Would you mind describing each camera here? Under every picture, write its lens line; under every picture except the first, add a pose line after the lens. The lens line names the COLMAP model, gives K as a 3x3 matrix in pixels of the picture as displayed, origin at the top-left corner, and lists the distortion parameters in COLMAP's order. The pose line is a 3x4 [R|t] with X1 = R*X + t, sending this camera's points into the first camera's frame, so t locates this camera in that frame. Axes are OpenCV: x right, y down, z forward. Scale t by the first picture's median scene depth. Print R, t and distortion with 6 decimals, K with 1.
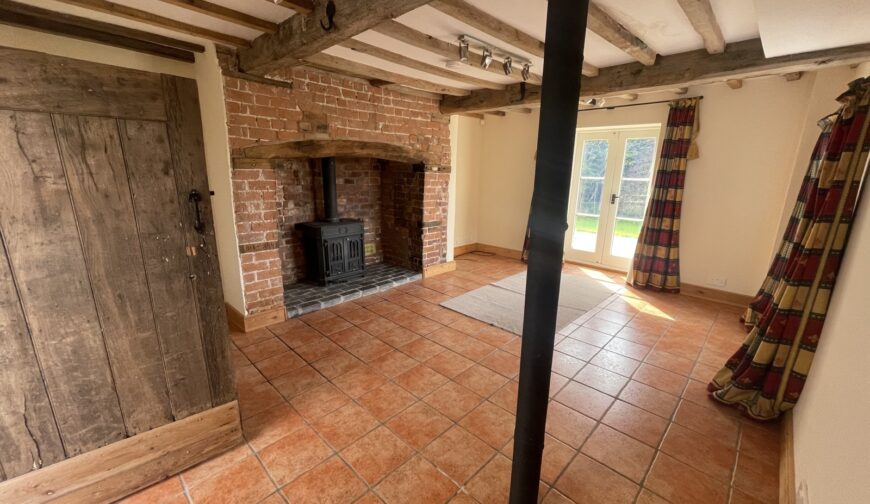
lens RADIAL K [[348.2, 0, 435.0], [0, 348.2, 252.0], [0, 0, 1]] dist [-0.001171, -0.000150]
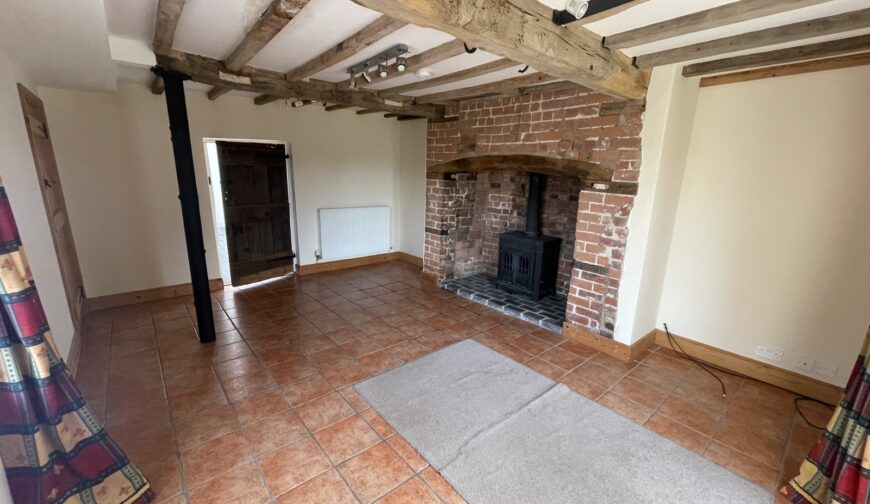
lens RADIAL K [[348.2, 0, 435.0], [0, 348.2, 252.0], [0, 0, 1]] dist [-0.001171, -0.000150]
pose [[-0.081220, 0.208099, -0.974730, 0.751143], [-0.262996, 0.938826, 0.222348, -0.203247], [0.961372, 0.274409, -0.021523, 0.813357]]
